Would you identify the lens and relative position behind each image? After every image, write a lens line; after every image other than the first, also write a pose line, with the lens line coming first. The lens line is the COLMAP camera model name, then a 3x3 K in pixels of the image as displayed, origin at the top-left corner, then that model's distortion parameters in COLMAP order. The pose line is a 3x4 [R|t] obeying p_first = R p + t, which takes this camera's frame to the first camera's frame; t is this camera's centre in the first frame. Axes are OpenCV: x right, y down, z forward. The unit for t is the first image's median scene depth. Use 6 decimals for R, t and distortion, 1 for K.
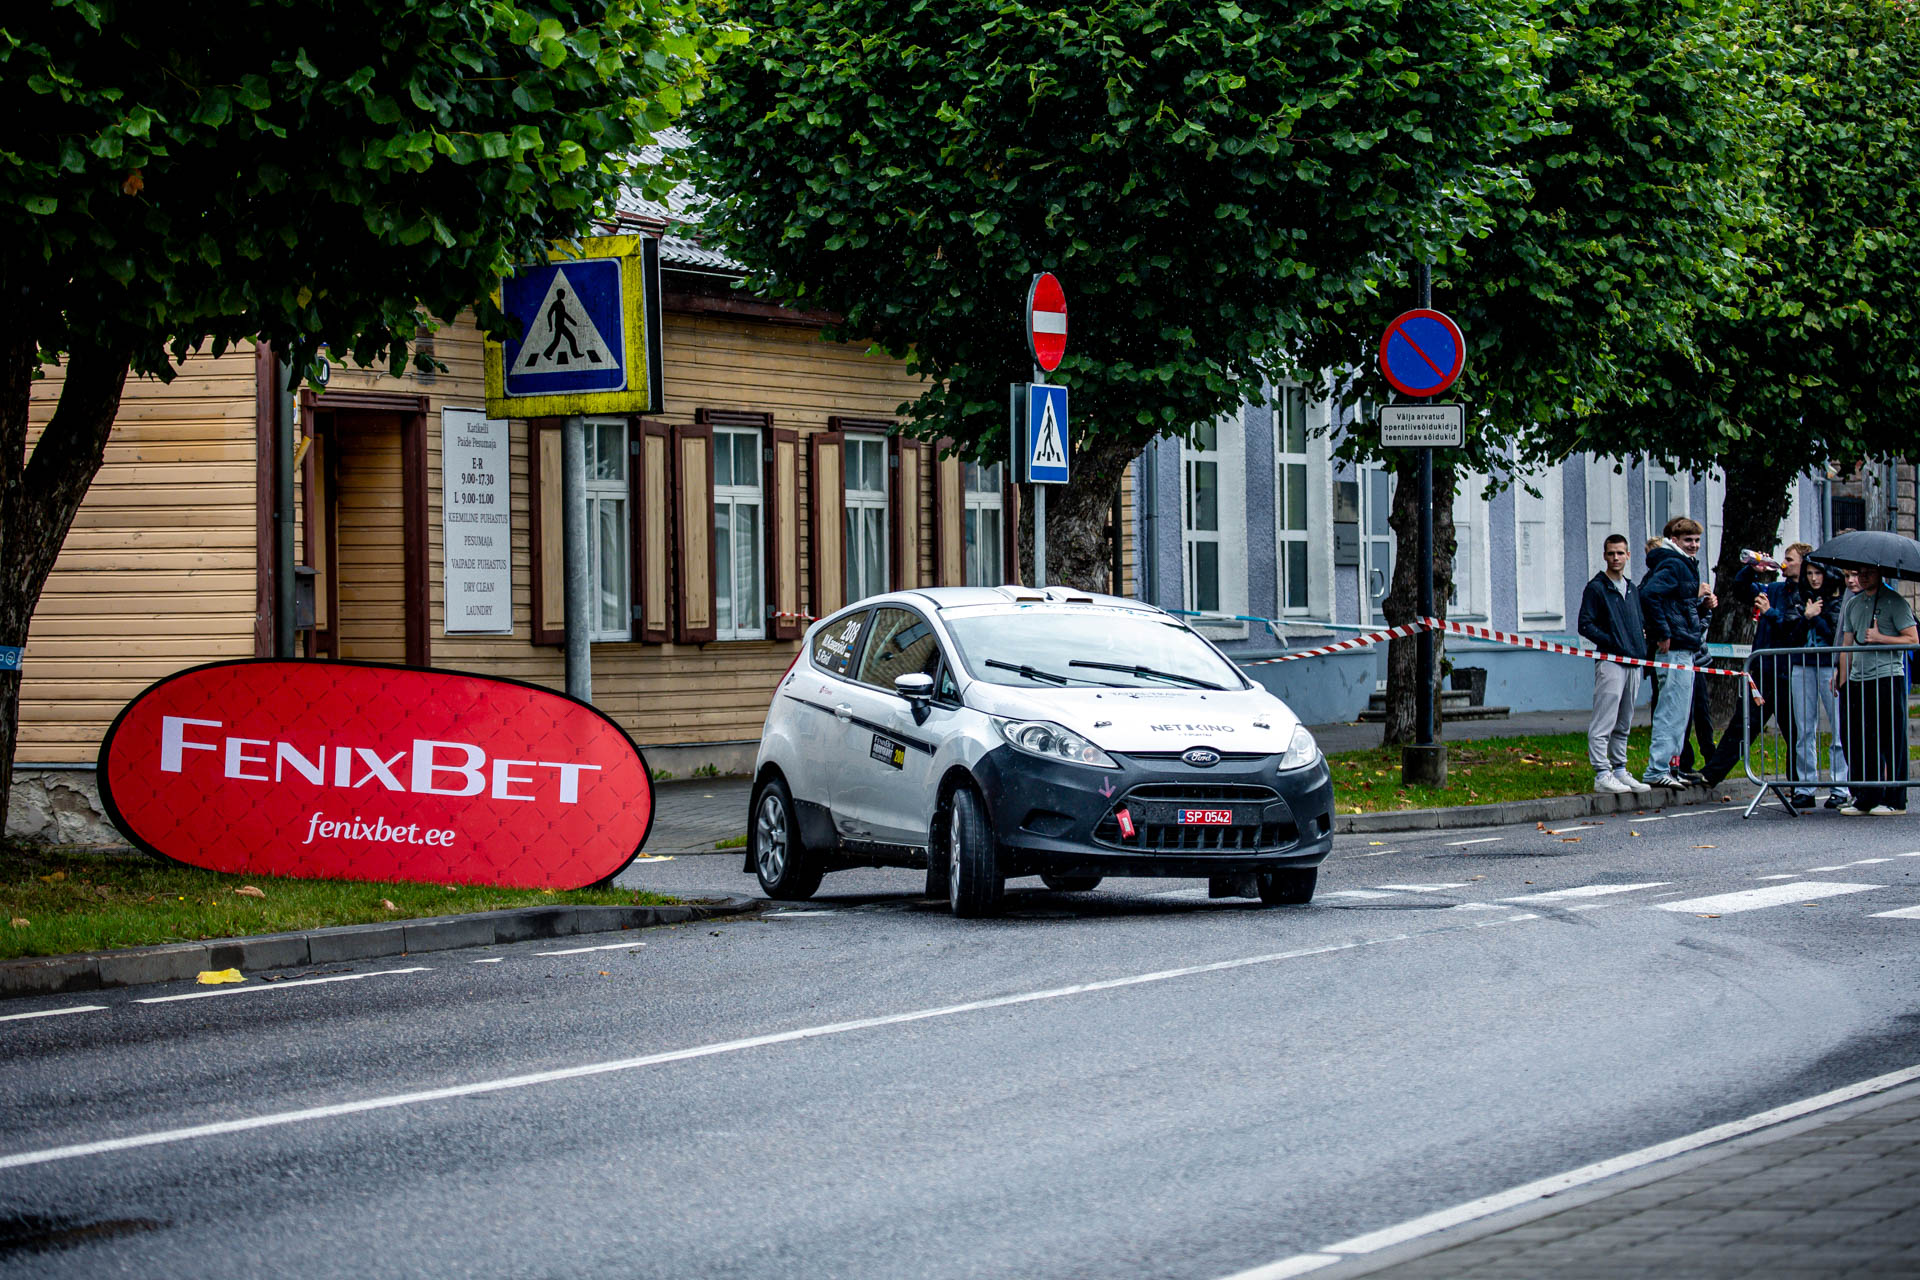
lens RADIAL K [[5676.9, 0, 991.1], [0, 5676.9, 616.5], [0, 0, 1]] dist [-0.015980, 0.000000]
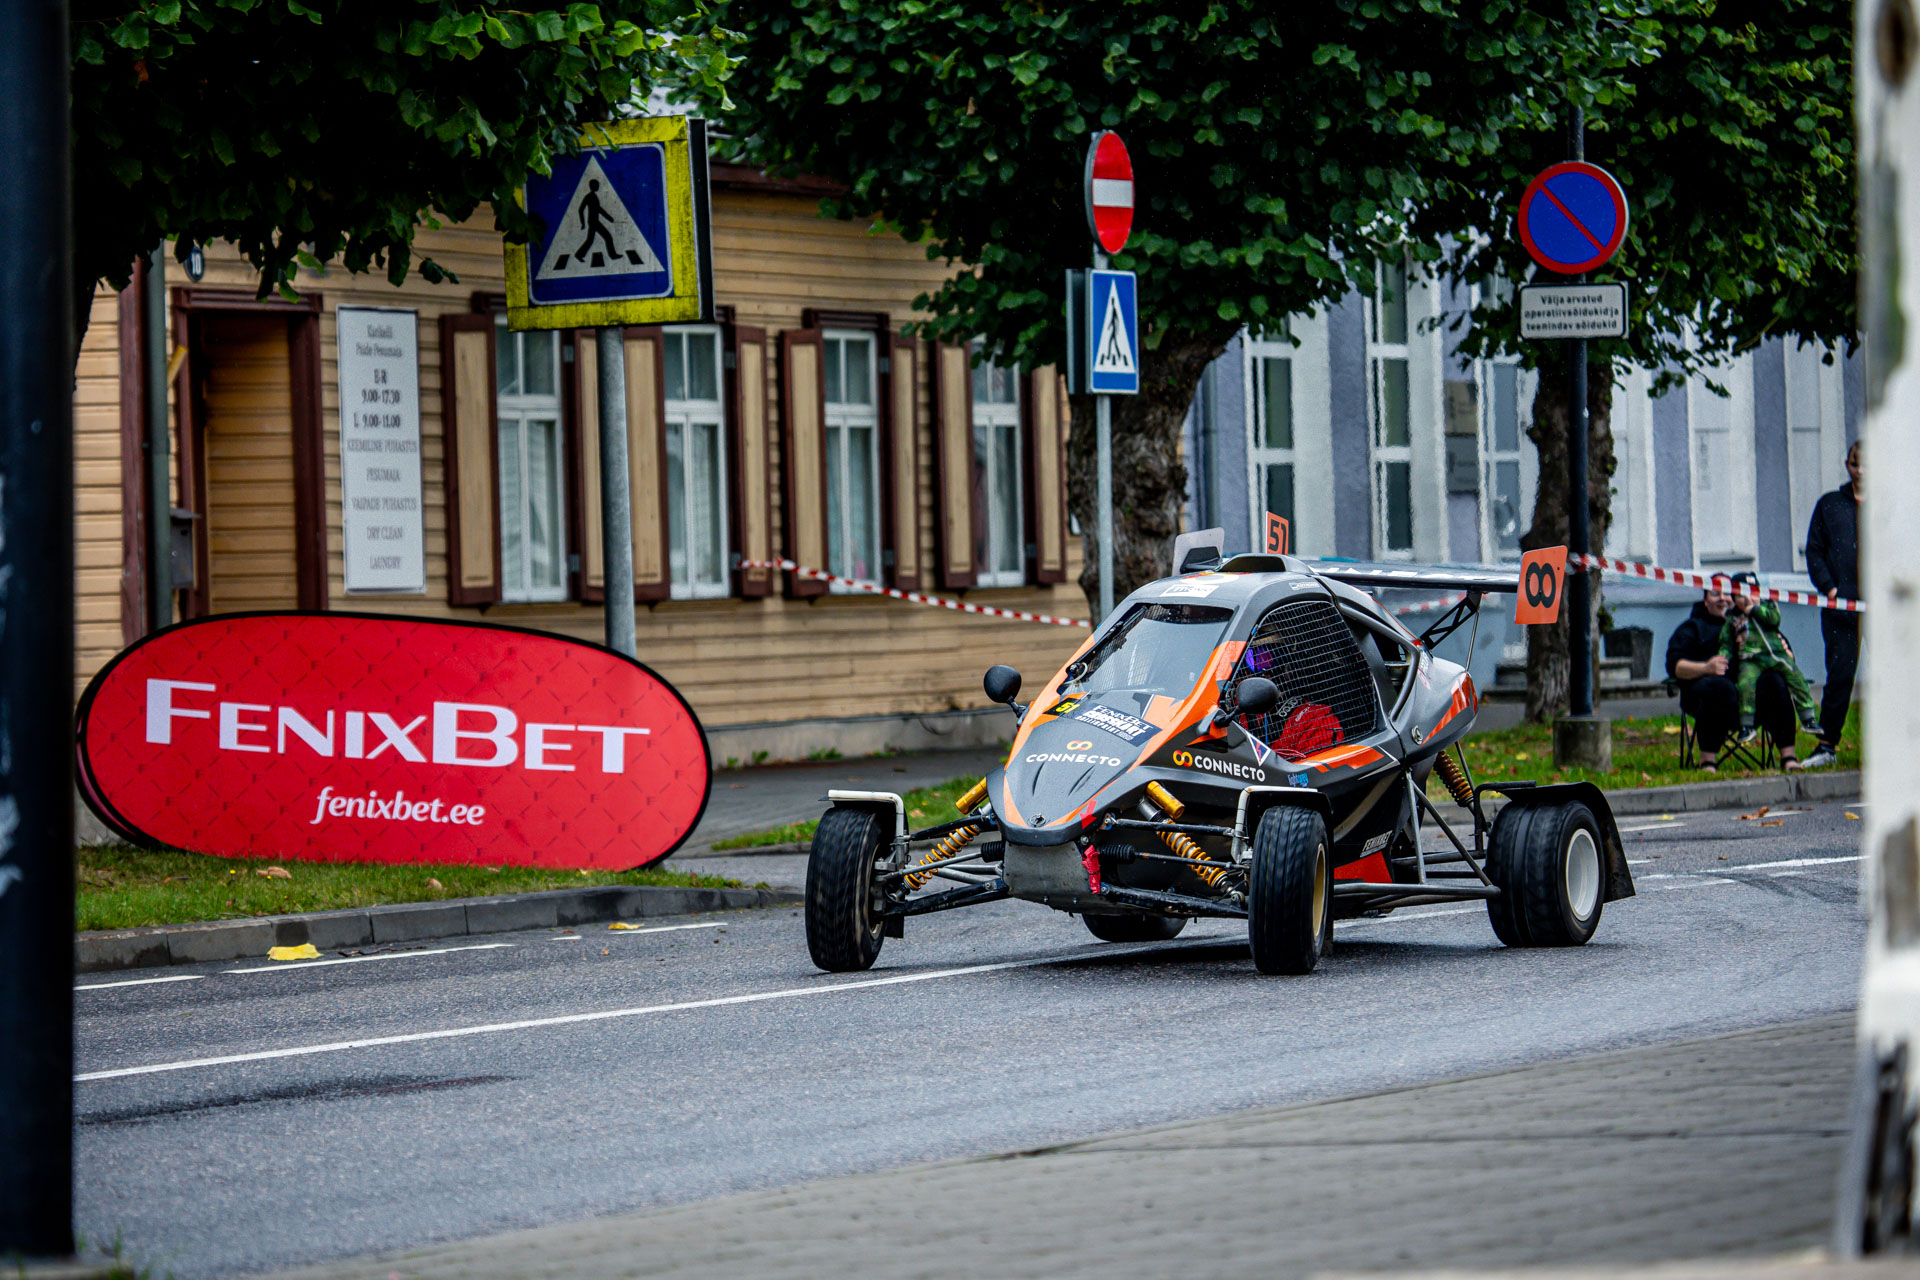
lens RADIAL K [[10361.8, 0, 862.5], [0, 10361.8, 675.3], [0, 0, 1]] dist [0.914225, 0.000000]
pose [[0.999777, -0.014249, 0.015578, -0.048103], [0.014152, 0.999880, 0.006316, 0.006658], [-0.015666, -0.006094, 0.999859, -0.464477]]
